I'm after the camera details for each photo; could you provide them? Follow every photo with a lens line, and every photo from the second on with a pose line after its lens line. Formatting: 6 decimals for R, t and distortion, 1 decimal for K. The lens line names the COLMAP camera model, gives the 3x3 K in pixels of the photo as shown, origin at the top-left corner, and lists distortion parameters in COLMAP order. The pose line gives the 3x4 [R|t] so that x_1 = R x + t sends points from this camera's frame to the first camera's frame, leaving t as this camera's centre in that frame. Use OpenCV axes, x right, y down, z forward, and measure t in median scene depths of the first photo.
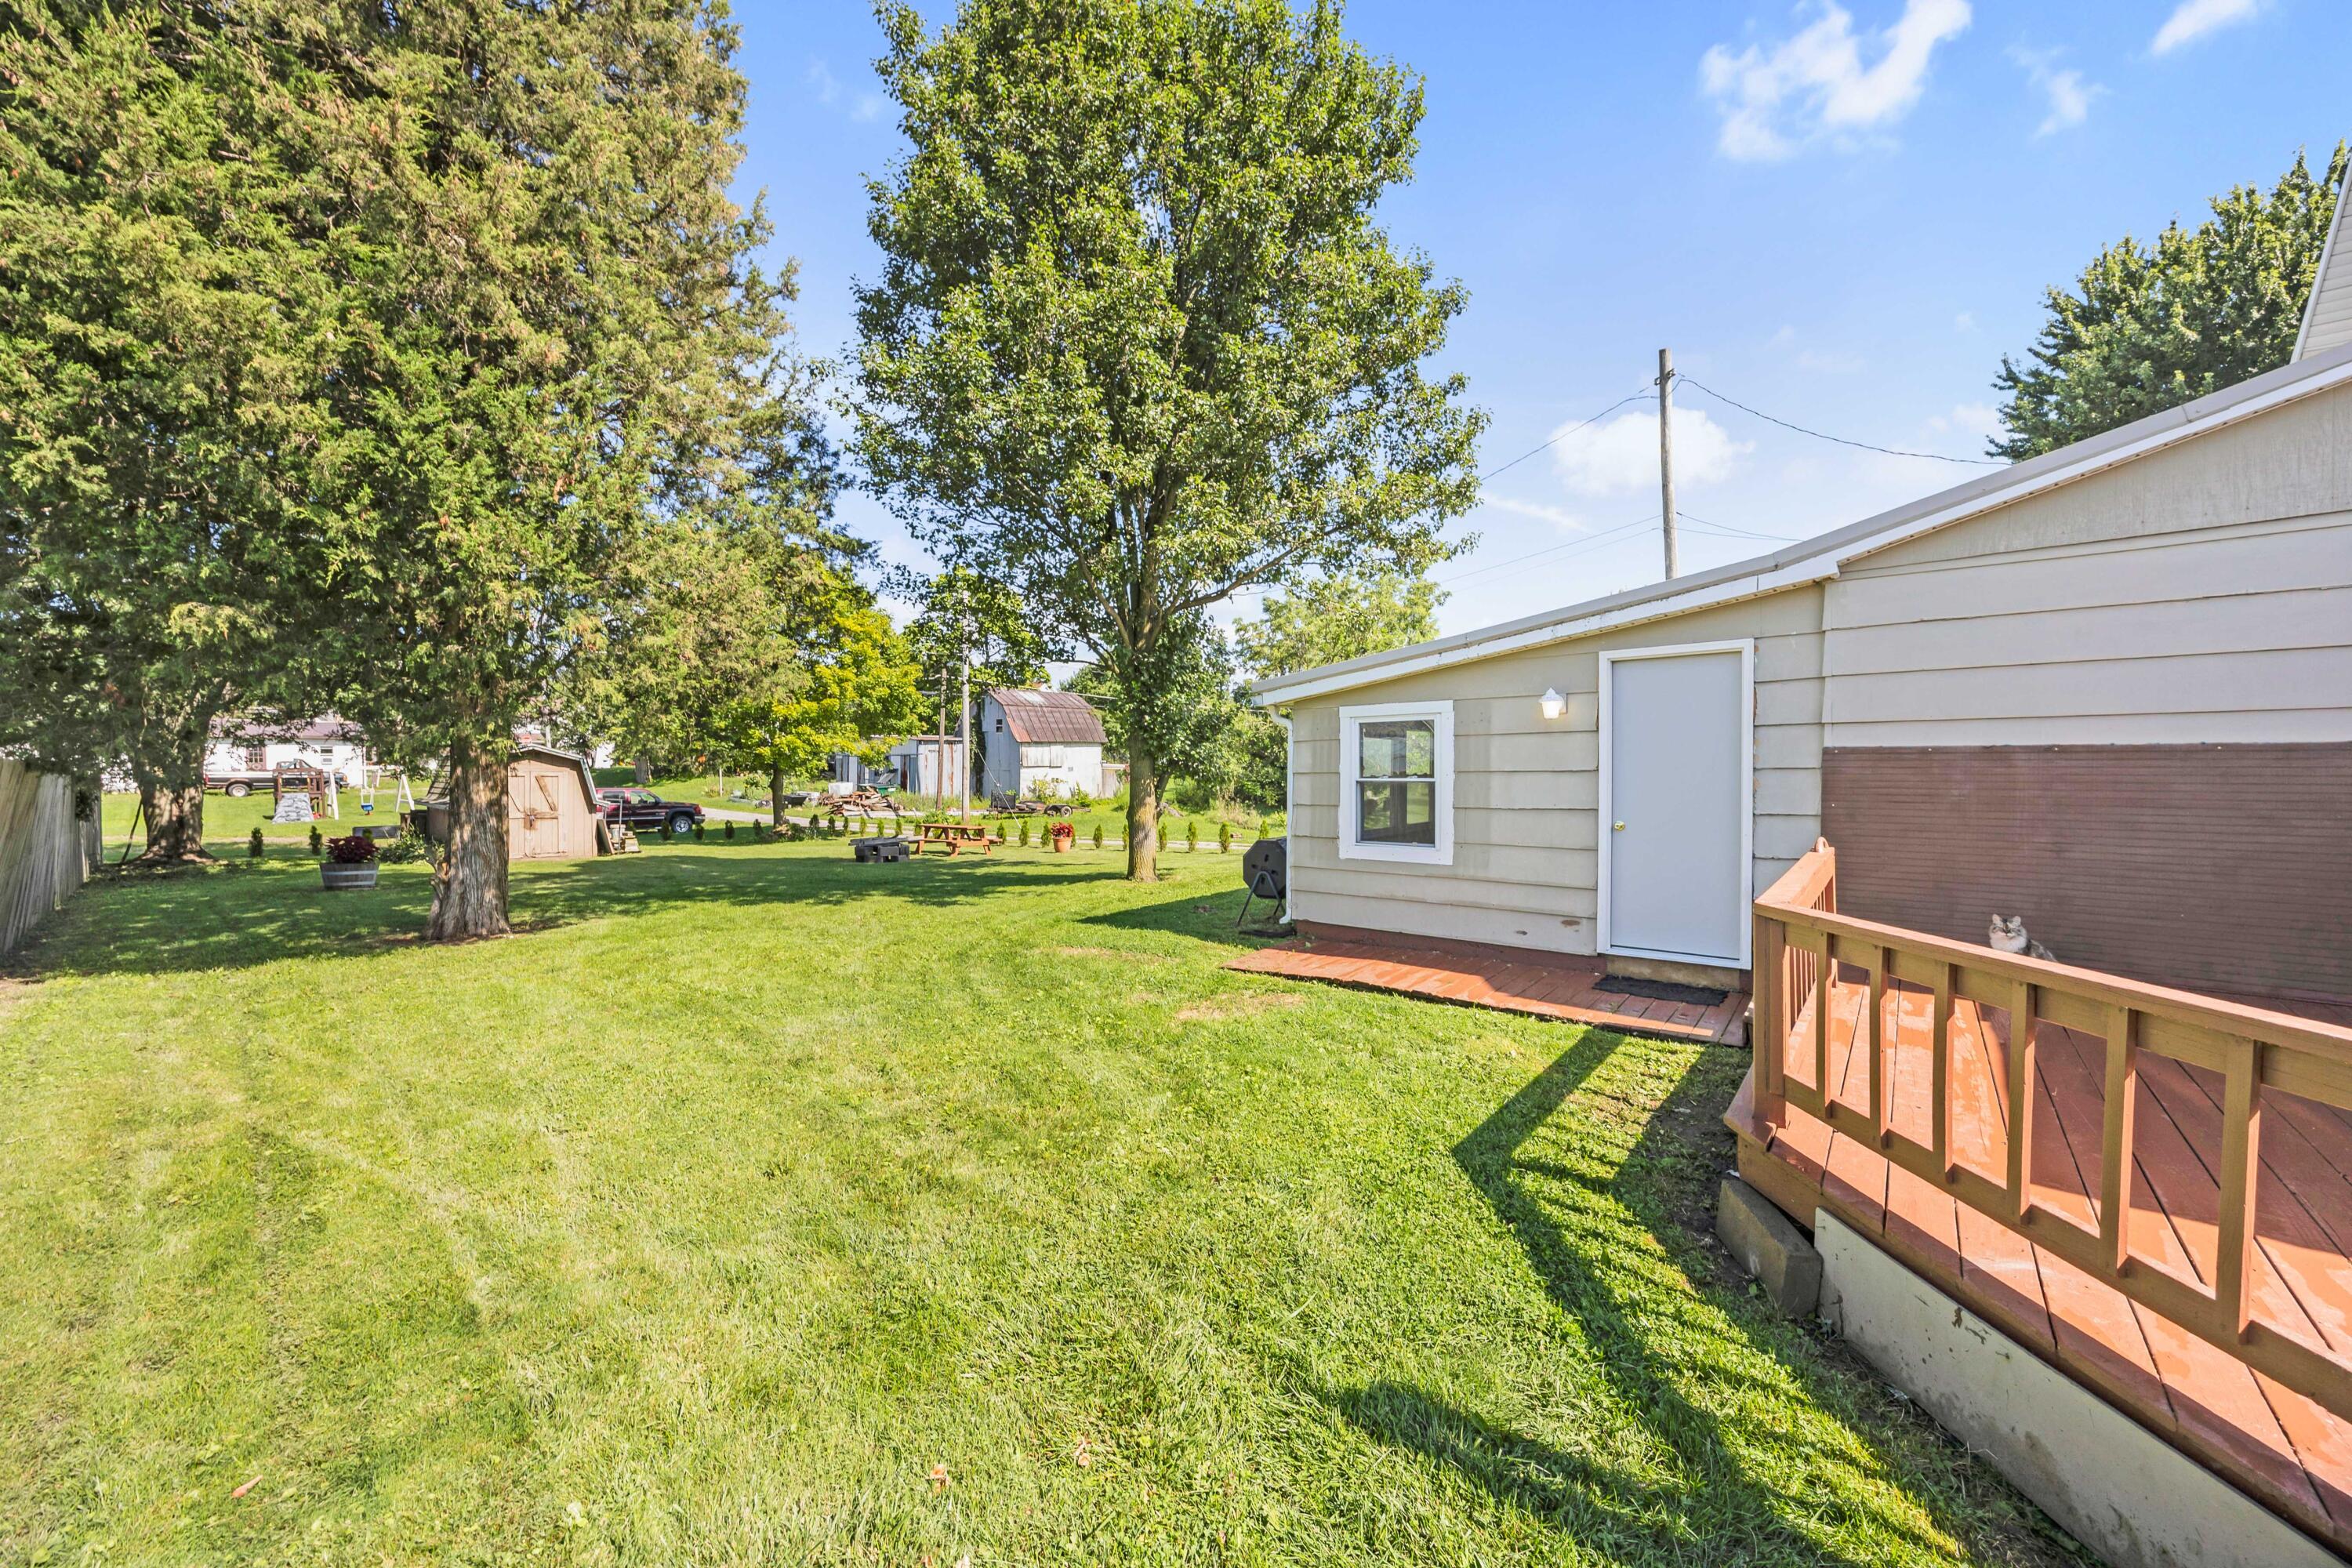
lens RADIAL K [[897.7, 0, 1173.4], [0, 897.7, 774.7], [0, 0, 1]] dist [-0.002755, 0.000063]
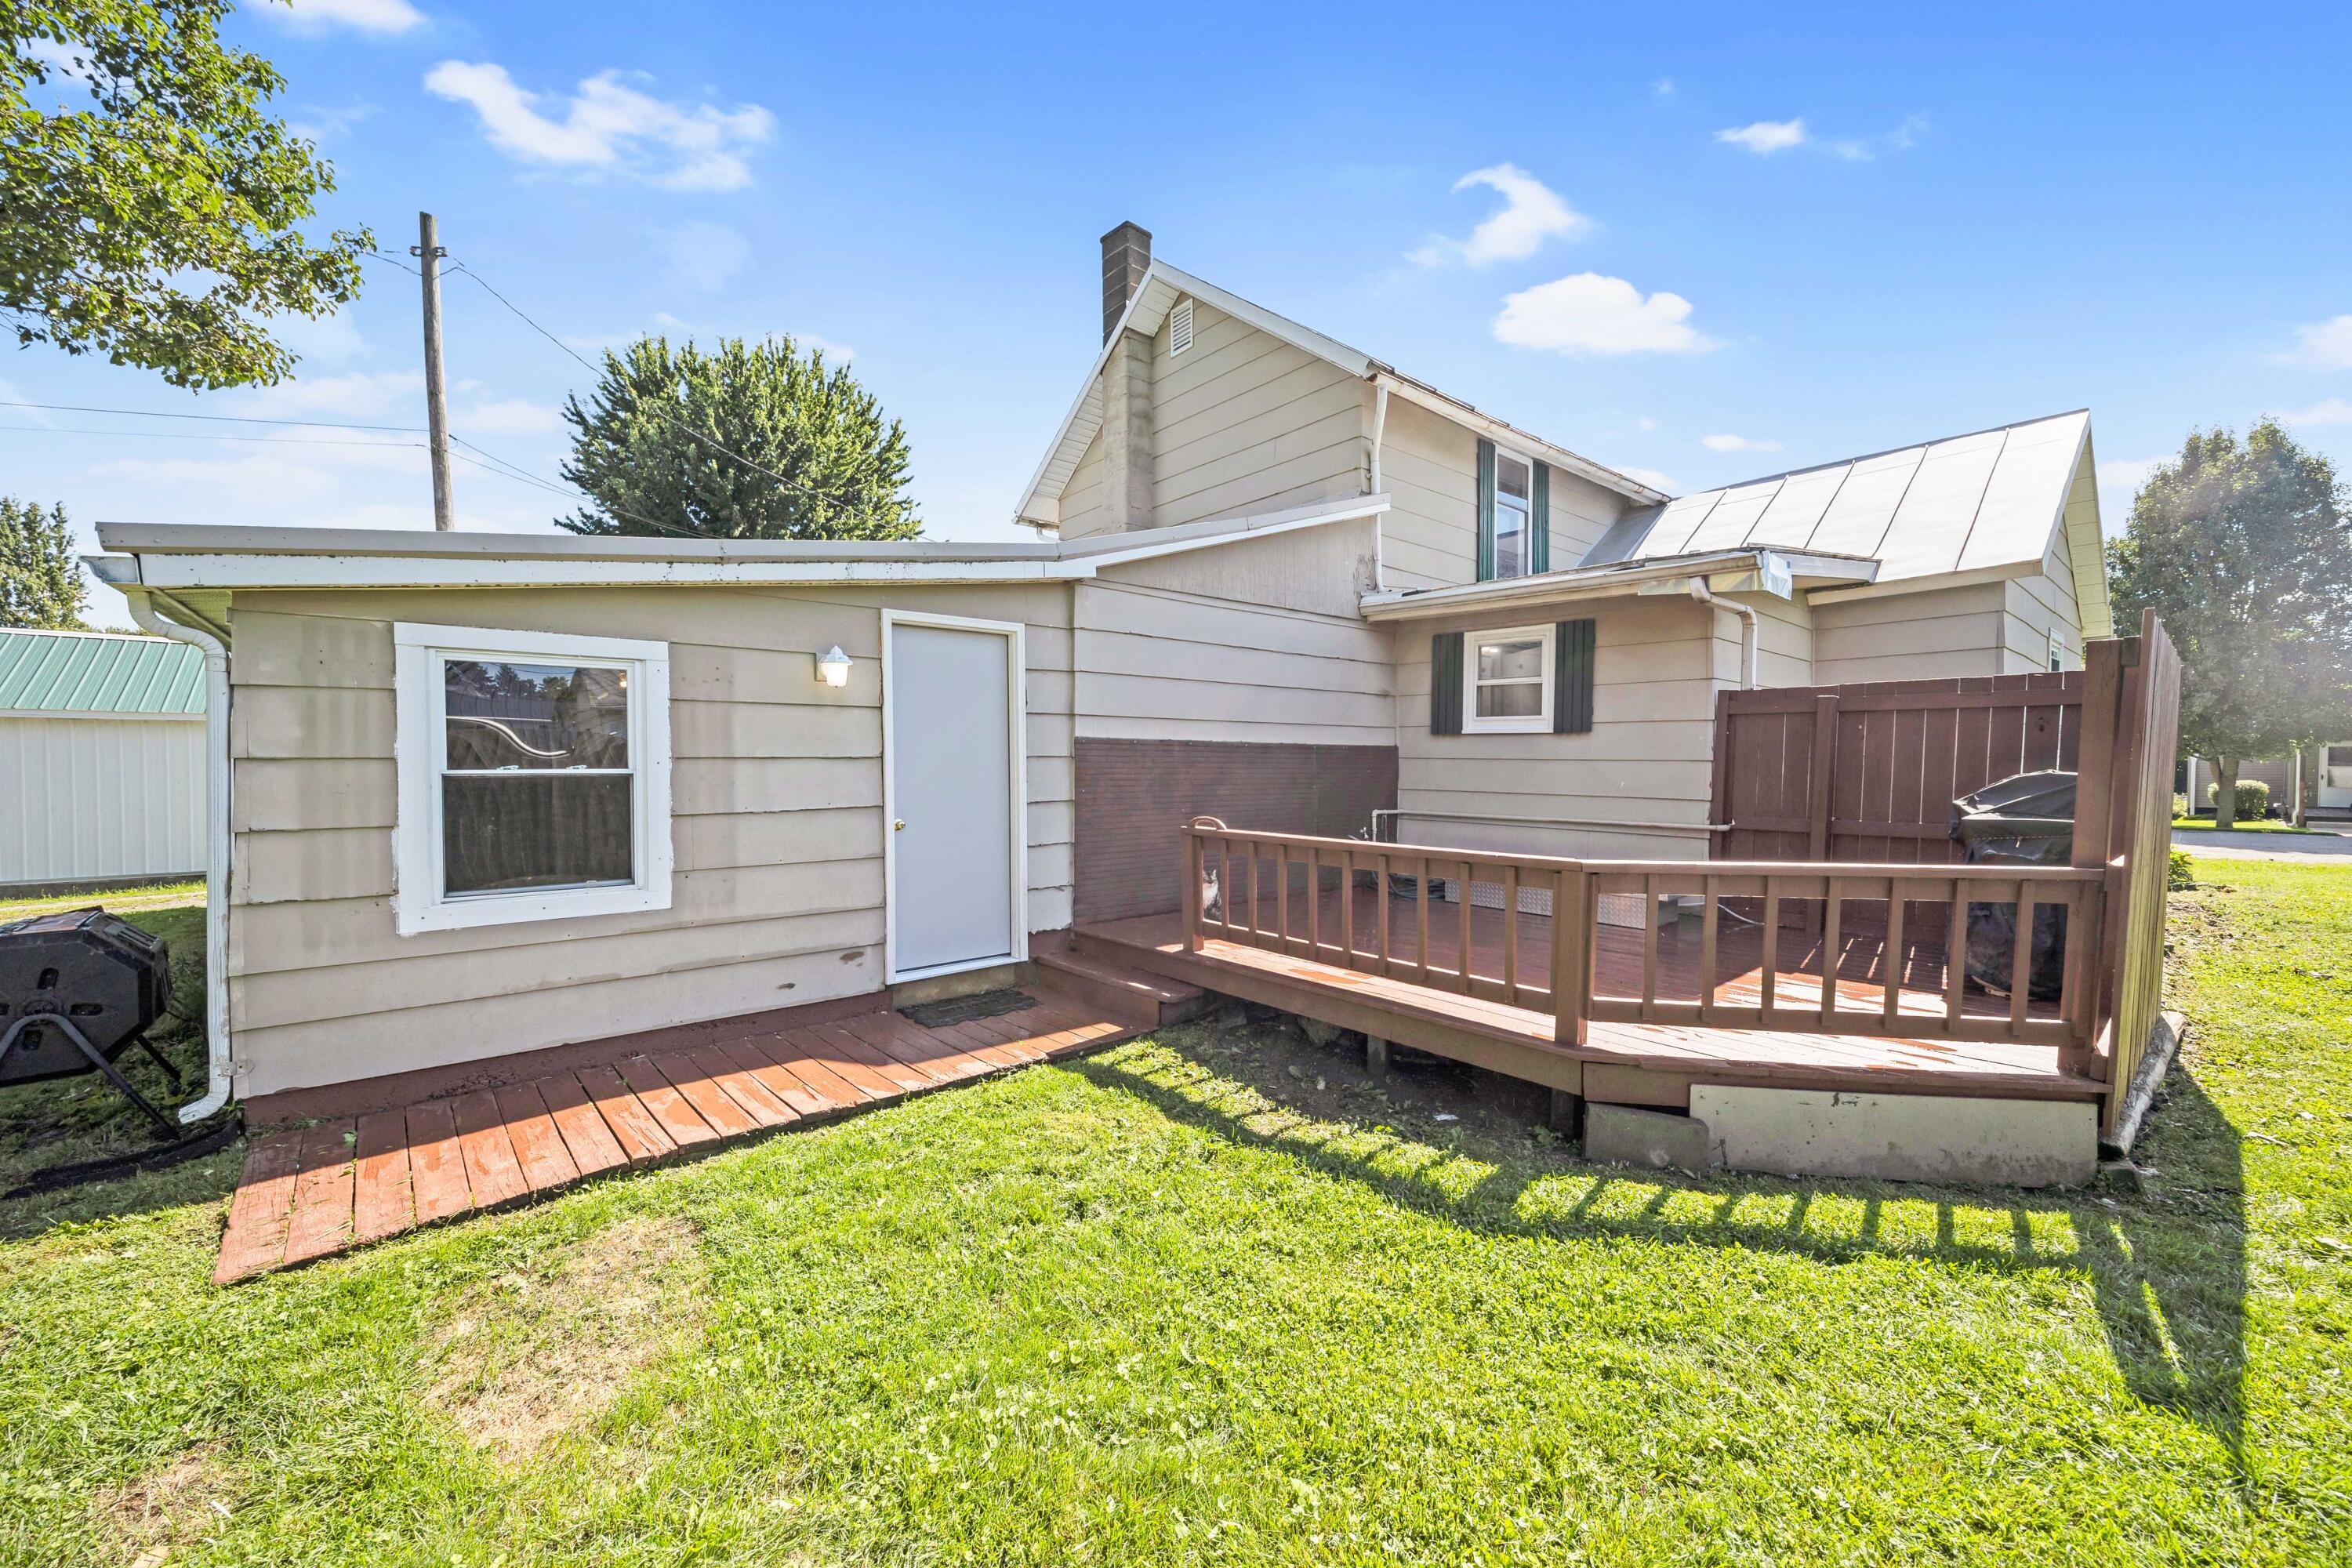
lens RADIAL K [[897.7, 0, 1173.4], [0, 897.7, 774.7], [0, 0, 1]] dist [-0.002755, 0.000063]
pose [[0.155268, -0.007503, 0.987844, -0.275875], [0.006926, 0.999955, 0.006507, 0.007433], [-0.987848, 0.005832, 0.155313, 0.623061]]
